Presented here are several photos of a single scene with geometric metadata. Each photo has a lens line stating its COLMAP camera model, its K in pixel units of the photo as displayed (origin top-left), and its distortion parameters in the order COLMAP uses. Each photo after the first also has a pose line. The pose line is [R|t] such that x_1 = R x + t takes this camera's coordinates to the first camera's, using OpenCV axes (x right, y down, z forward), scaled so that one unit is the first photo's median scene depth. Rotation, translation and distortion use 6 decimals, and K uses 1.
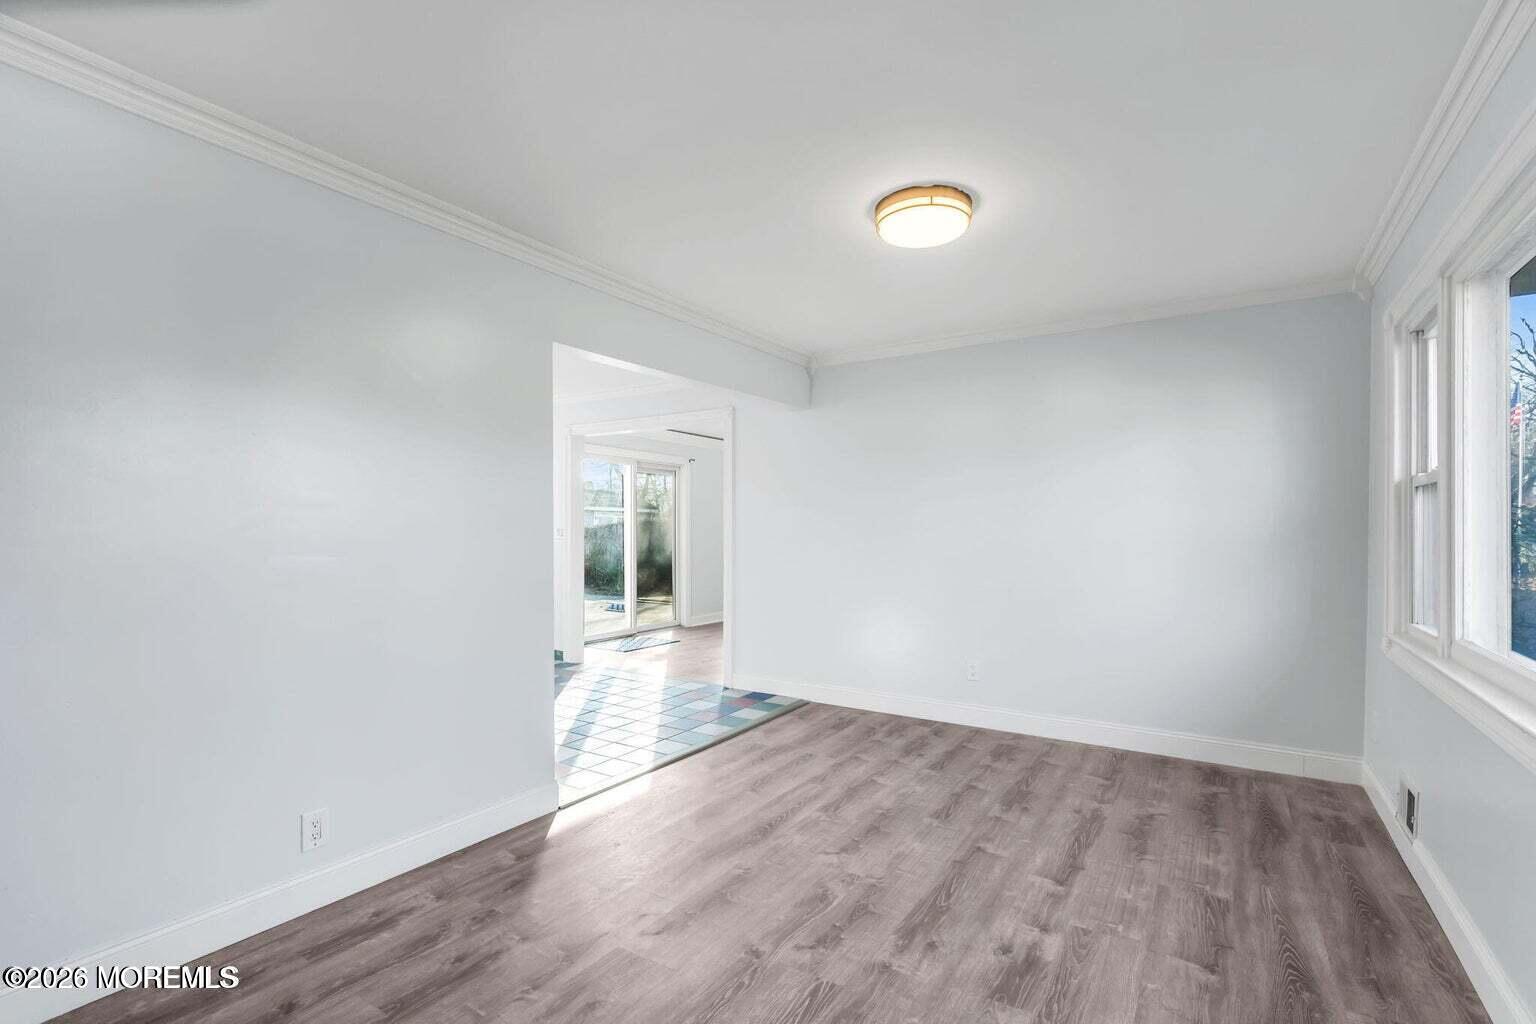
lens RADIAL K [[693.9, 0, 767.9], [0, 693.9, 523.2], [0, 0, 1]] dist [-0.012386, 0.003035]
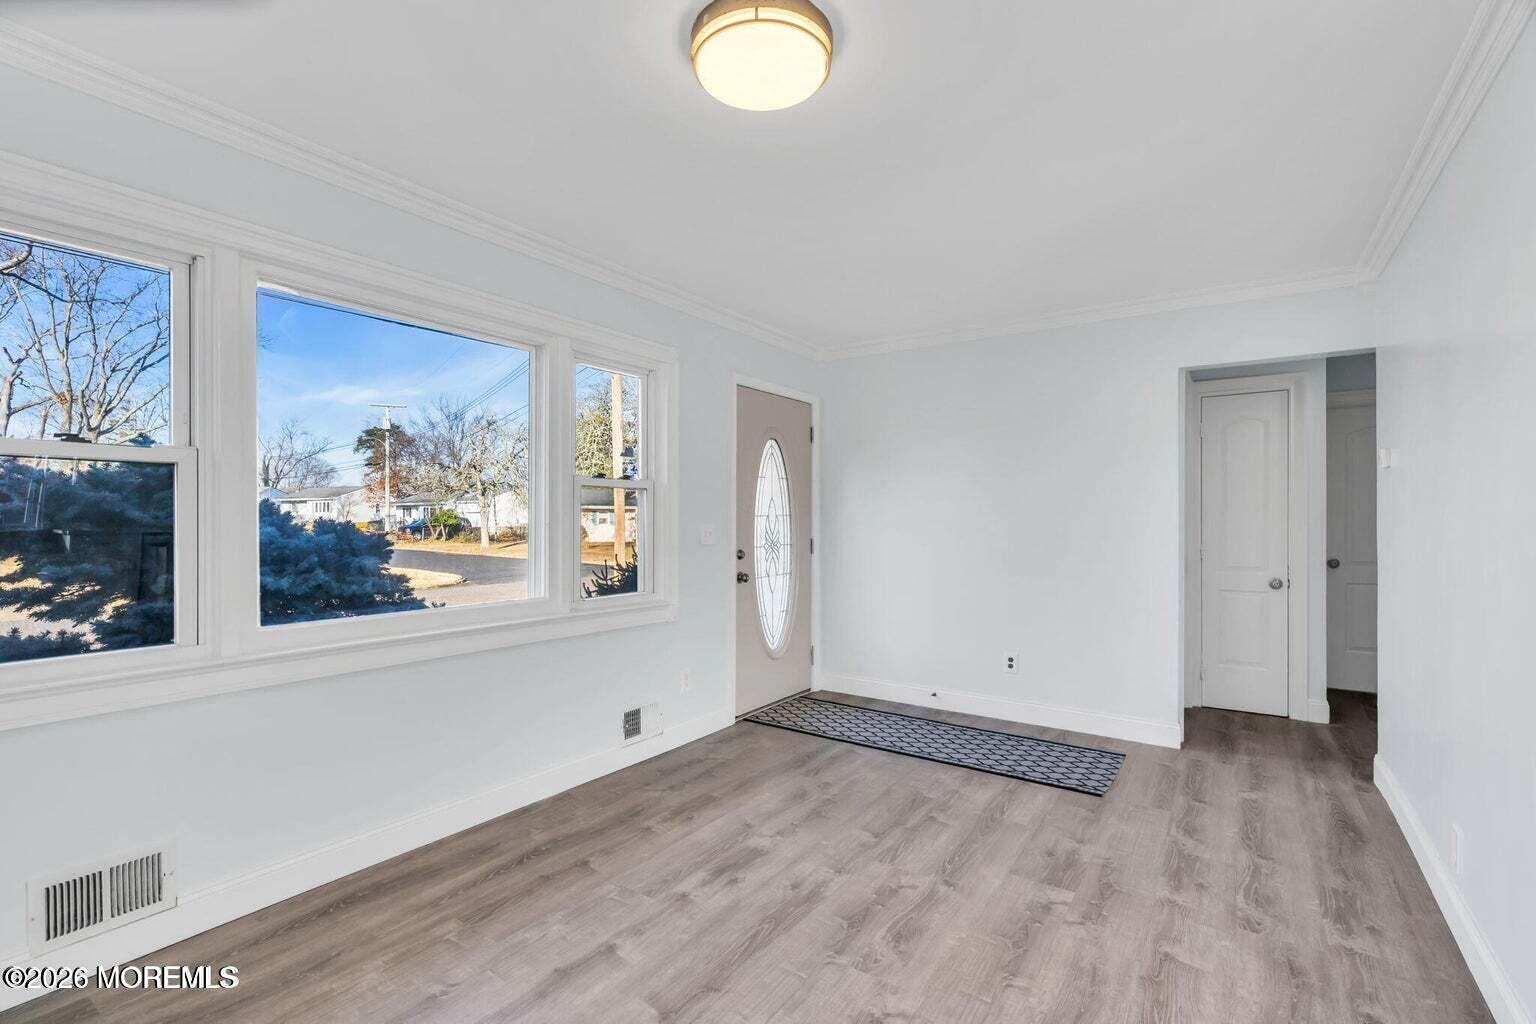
lens RADIAL K [[693.9, 0, 767.7], [0, 693.9, 520.6], [0, 0, 1]] dist [-0.012386, 0.003035]
pose [[-0.999610, 0.000121, 0.027931, 0.242854], [-0.000170, 0.999946, -0.010395, 0.021587], [-0.027931, -0.010396, -0.999556, 2.074146]]
